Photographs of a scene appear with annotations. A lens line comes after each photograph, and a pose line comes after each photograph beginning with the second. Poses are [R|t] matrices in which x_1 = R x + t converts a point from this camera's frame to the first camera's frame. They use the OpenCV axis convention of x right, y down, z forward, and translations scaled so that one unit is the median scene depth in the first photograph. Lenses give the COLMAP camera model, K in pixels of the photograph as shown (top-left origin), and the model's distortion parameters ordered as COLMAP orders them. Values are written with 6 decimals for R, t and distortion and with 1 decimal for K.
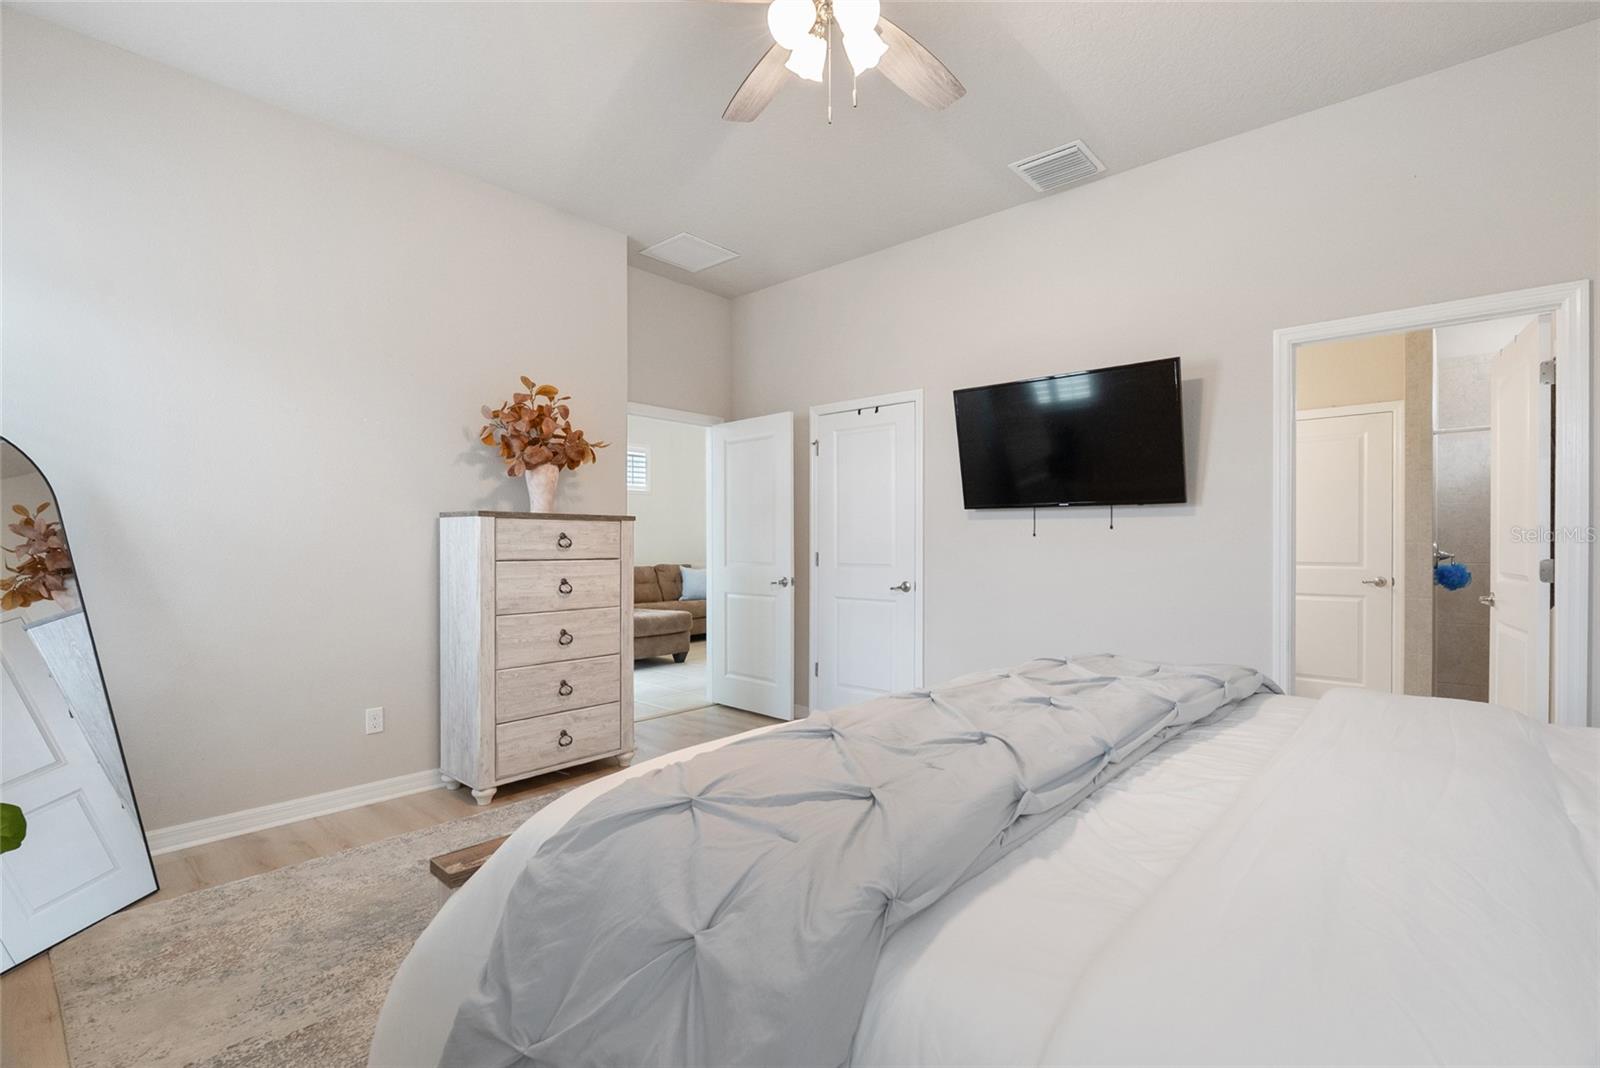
lens RADIAL K [[714.3, 0, 804.6], [0, 714.3, 542.6], [0, 0, 1]] dist [-0.012760, 0.003364]
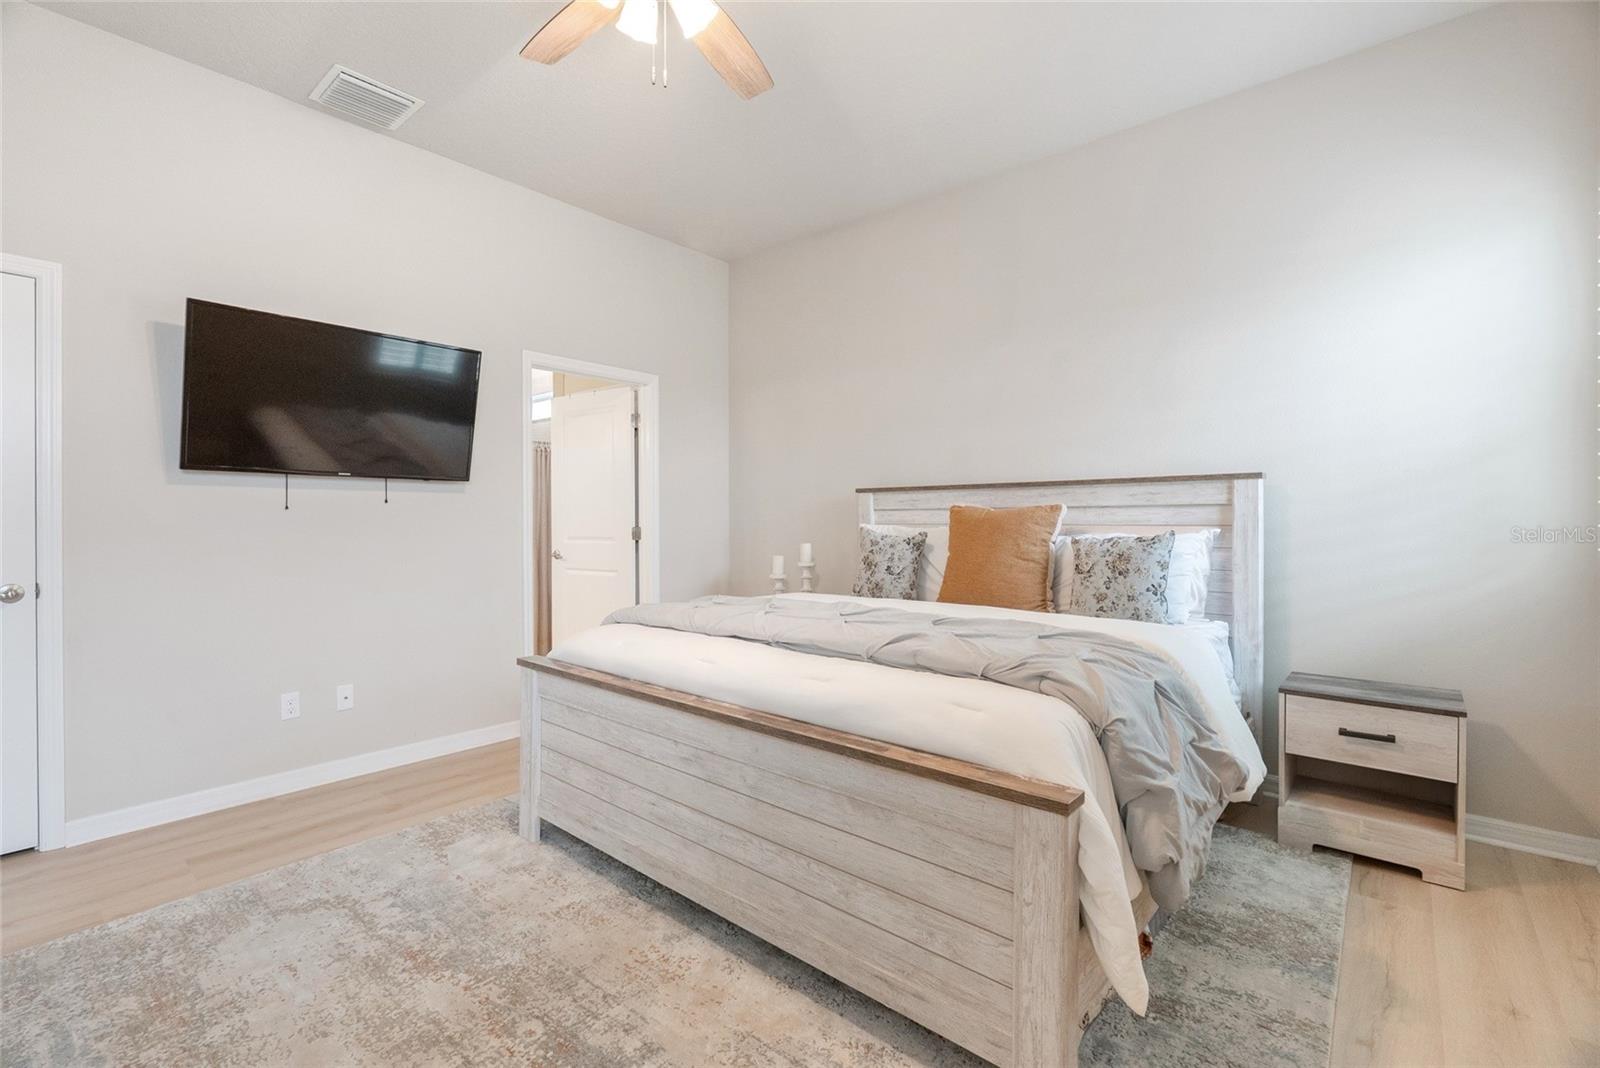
lens RADIAL K [[714.3, 0, 799.0], [0, 714.3, 520.3], [0, 0, 1]] dist [-0.012760, 0.003364]
pose [[-0.013195, -0.007817, 0.999882, -0.311666], [-0.001603, 0.999968, 0.007797, -0.002447], [-0.999912, -0.001500, -0.013208, 0.264815]]
